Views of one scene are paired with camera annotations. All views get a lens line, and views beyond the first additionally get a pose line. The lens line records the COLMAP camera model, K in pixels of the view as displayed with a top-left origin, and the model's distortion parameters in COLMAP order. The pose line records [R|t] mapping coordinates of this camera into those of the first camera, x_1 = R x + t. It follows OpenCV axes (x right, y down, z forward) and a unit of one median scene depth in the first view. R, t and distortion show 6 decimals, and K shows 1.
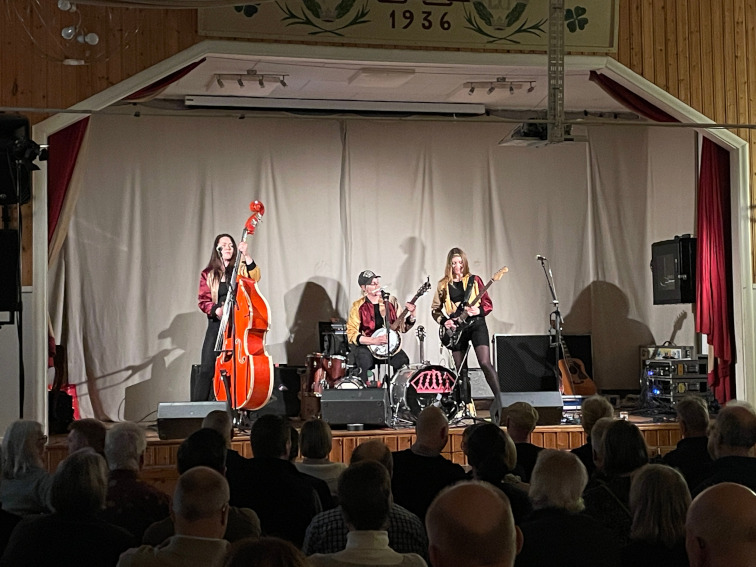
lens RADIAL K [[1303.3, 0, 383.2], [0, 1303.3, 282.7], [0, 0, 1]] dist [0.037467, 0.000000]
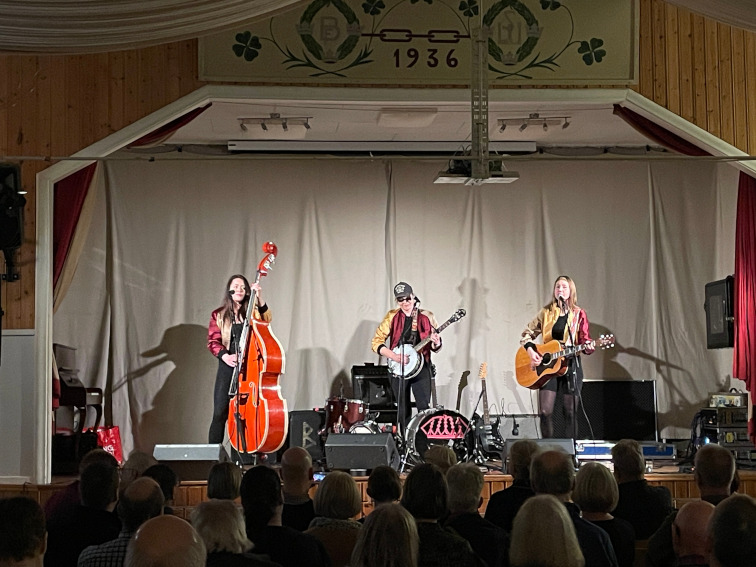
lens RADIAL K [[1306.5, 0, 373.5], [0, 1306.5, 283.4], [0, 0, 1]] dist [0.043271, 0.000000]
pose [[0.985646, -0.006426, -0.168701, 0.149168], [0.000957, 0.999472, -0.032476, 0.000380], [0.168820, 0.031848, 0.985132, 0.026695]]
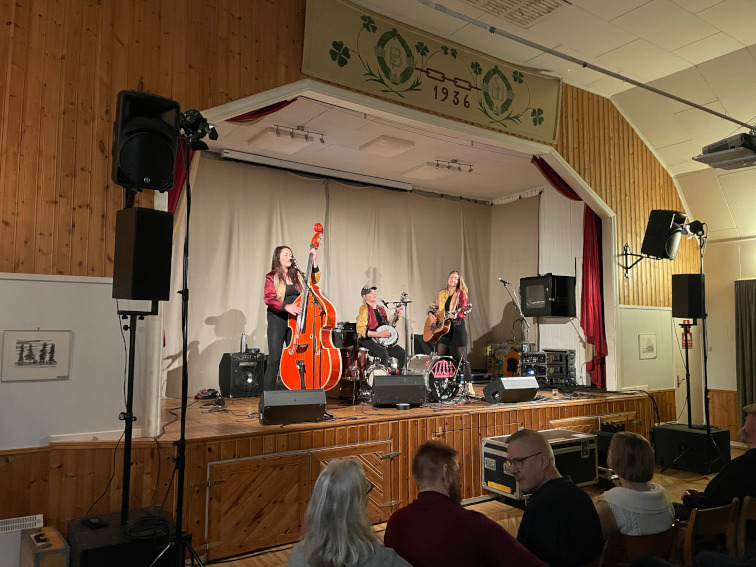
lens RADIAL K [[575.4, 0, 372.5], [0, 575.4, 289.5], [0, 0, 1]] dist [0.032437, -0.032412]
pose [[0.943152, 0.044354, 0.329388, -0.224850], [-0.032702, 0.998631, -0.040835, 0.020840], [-0.330748, 0.027742, 0.943311, 0.459466]]
